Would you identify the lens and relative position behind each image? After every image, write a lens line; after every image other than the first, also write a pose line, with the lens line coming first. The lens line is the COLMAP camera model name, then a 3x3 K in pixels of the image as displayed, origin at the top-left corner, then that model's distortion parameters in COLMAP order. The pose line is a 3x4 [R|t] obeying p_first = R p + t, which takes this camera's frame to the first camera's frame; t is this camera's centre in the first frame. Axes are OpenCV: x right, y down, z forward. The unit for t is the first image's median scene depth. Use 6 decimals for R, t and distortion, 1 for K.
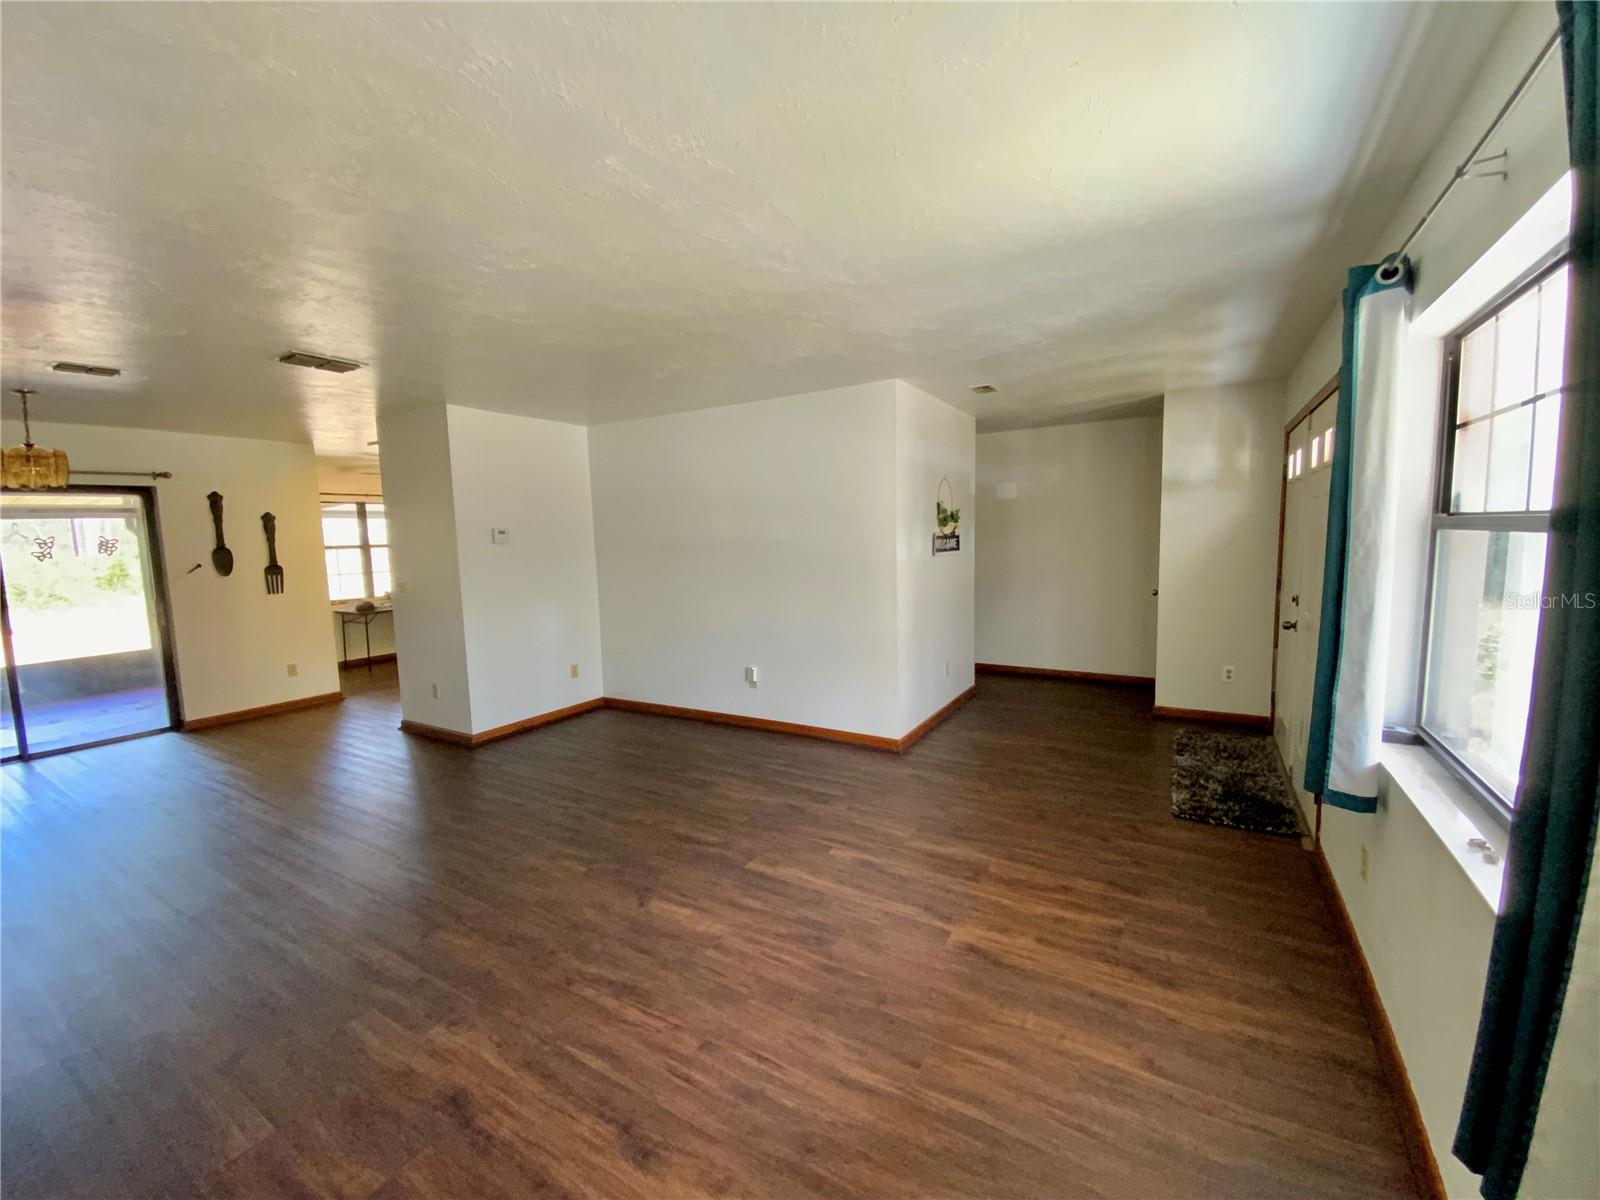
lens RADIAL K [[639.0, 0, 807.2], [0, 639.0, 603.3], [0, 0, 1]] dist [-0.000974, -0.008588]
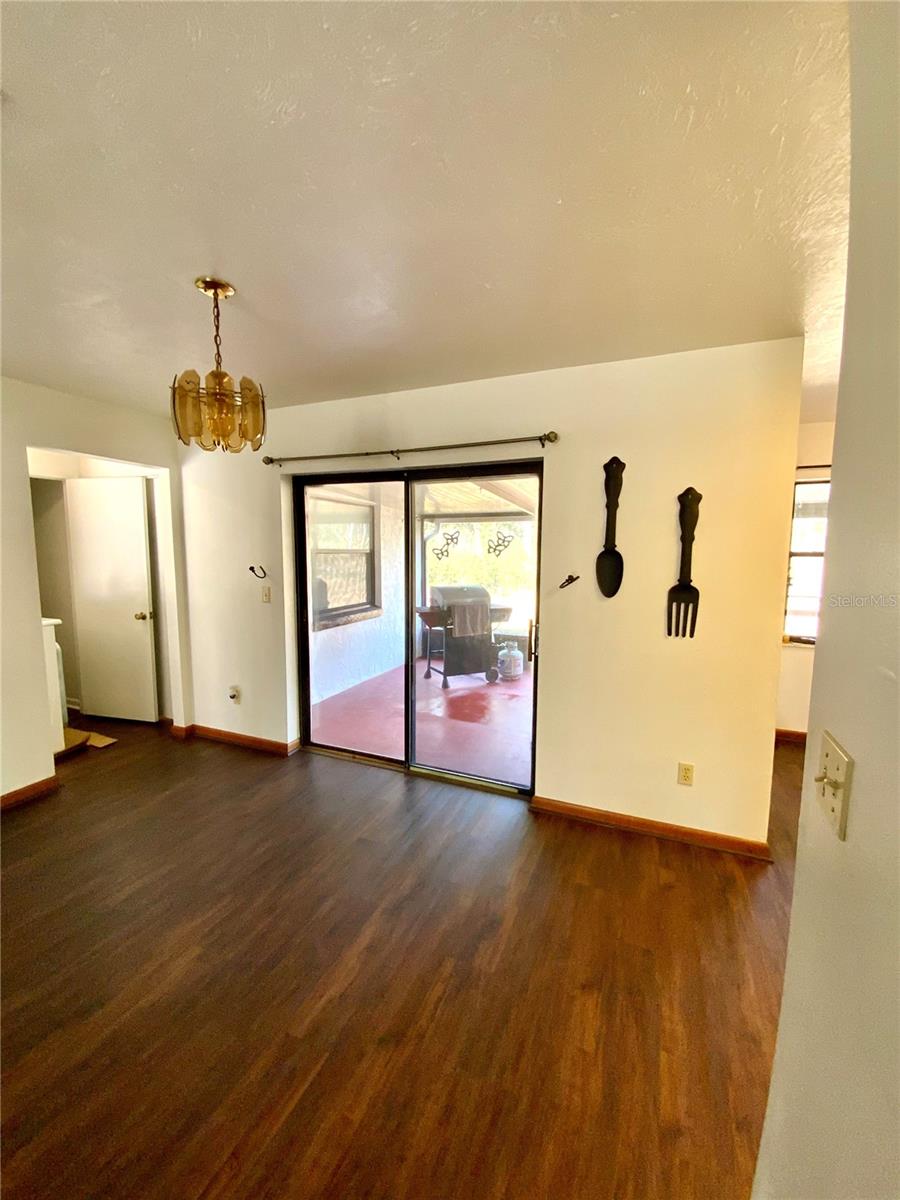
lens RADIAL K [[479.2, 0, 450.6], [0, 479.2, 604.2], [0, 0, 1]] dist [-0.000974, -0.008588]
pose [[0.128379, 0.142582, -0.981422, -0.148987], [-0.106205, 0.985896, 0.129339, -0.024607], [0.986022, 0.087628, 0.141712, 0.241364]]
